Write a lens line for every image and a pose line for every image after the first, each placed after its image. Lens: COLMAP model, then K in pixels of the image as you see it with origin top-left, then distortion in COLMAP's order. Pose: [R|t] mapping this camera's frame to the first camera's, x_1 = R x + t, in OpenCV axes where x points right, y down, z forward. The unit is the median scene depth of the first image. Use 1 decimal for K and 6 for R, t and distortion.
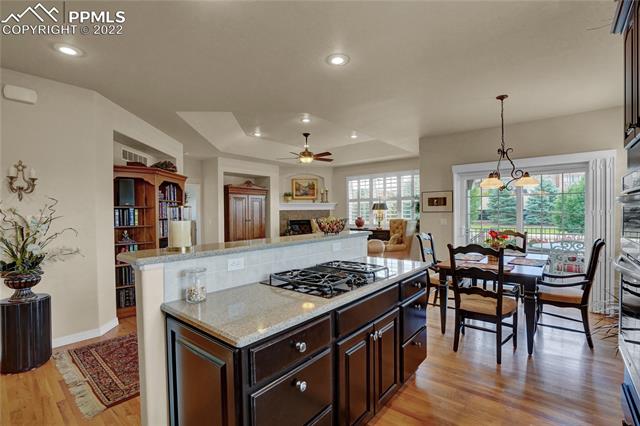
lens RADIAL K [[297.9, 0, 318.7], [0, 297.9, 215.2], [0, 0, 1]] dist [-0.059755, 0.022477]
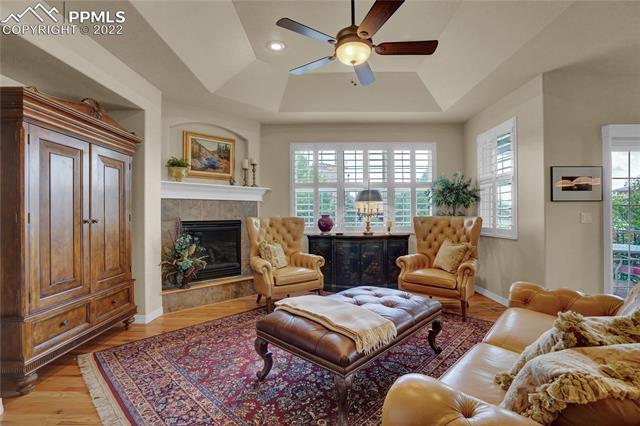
lens RADIAL K [[297.9, 0, 318.7], [0, 297.9, 215.2], [0, 0, 1]] dist [-0.059755, 0.022477]
pose [[0.773516, 0.005028, 0.633756, -0.284231], [0.002465, 0.999937, -0.010942, 0.017256], [-0.633772, 0.010026, 0.773455, 0.693317]]
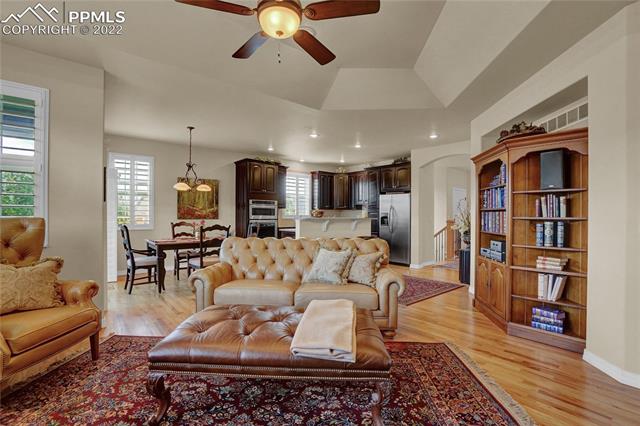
lens RADIAL K [[297.9, 0, 318.7], [0, 297.9, 215.2], [0, 0, 1]] dist [-0.059755, 0.022477]
pose [[-0.986476, 0.005790, 0.163801, -0.121007], [0.007136, 0.999945, 0.007627, 0.011600], [-0.163748, 0.008693, -0.986464, 1.207020]]
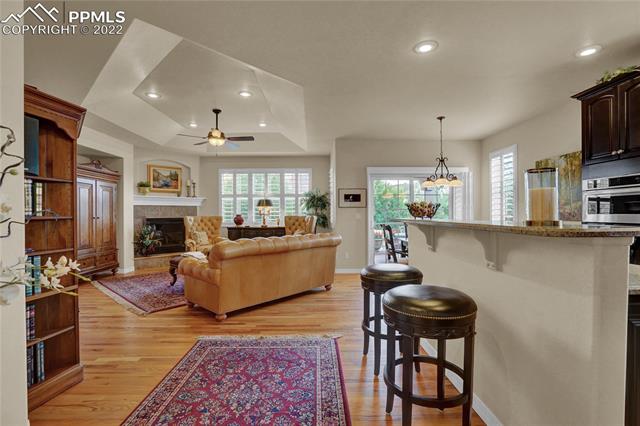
lens RADIAL K [[297.9, 0, 318.7], [0, 297.9, 215.2], [0, 0, 1]] dist [-0.059755, 0.022477]
pose [[0.751149, 0.004284, 0.660119, -0.340042], [0.003203, 0.999944, -0.010134, 0.023272], [-0.660125, 0.009726, 0.751092, 0.191280]]
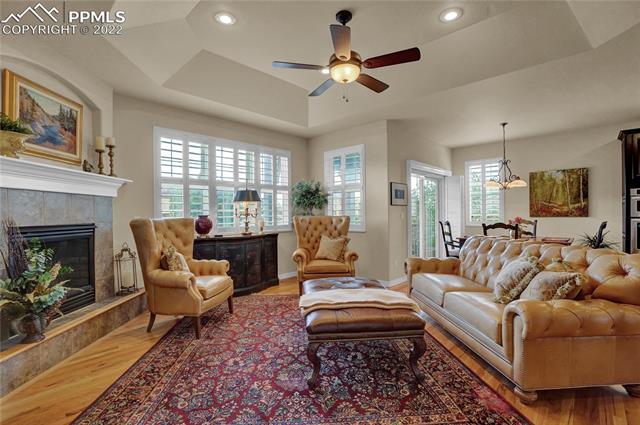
lens RADIAL K [[297.9, 0, 318.7], [0, 297.9, 214.7], [0, 0, 1]] dist [-0.059755, 0.022477]
pose [[0.052453, 0.007175, 0.998598, -0.430658], [0.018560, 0.999794, -0.008159, 0.017005], [-0.998451, 0.018962, 0.052309, 0.948776]]
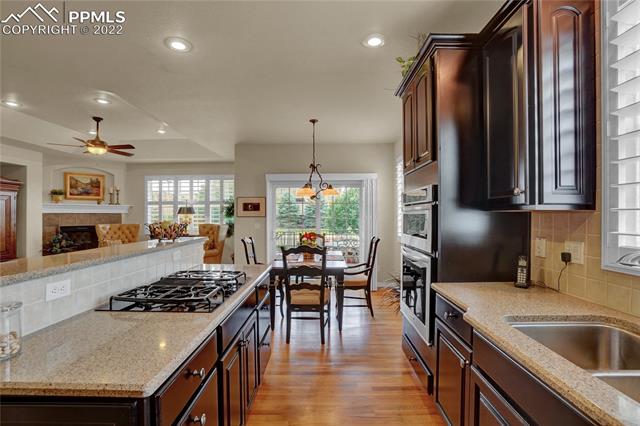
lens RADIAL K [[297.9, 0, 318.7], [0, 297.9, 215.2], [0, 0, 1]] dist [-0.059755, 0.022477]
pose [[0.779230, 0.010061, 0.626658, -0.057682], [0.000117, 0.999869, -0.016200, 0.000513], [-0.626739, 0.012697, 0.779126, 0.022018]]
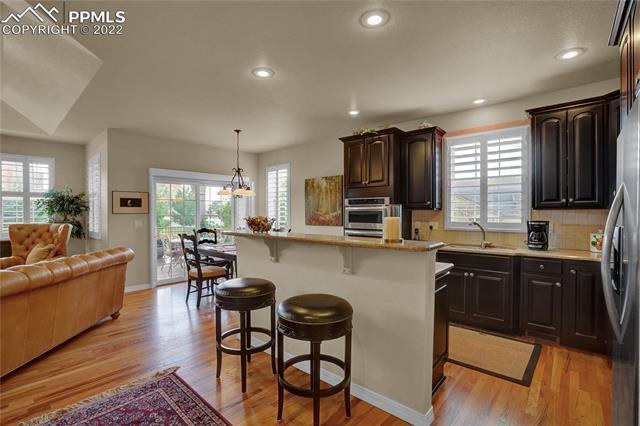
lens RADIAL K [[297.9, 0, 318.7], [0, 297.9, 215.2], [0, 0, 1]] dist [-0.059755, 0.022477]
pose [[0.028213, 0.001414, 0.999601, -0.398308], [0.011548, 0.999932, -0.001740, 0.002076], [-0.999535, 0.011592, 0.028194, 0.297238]]
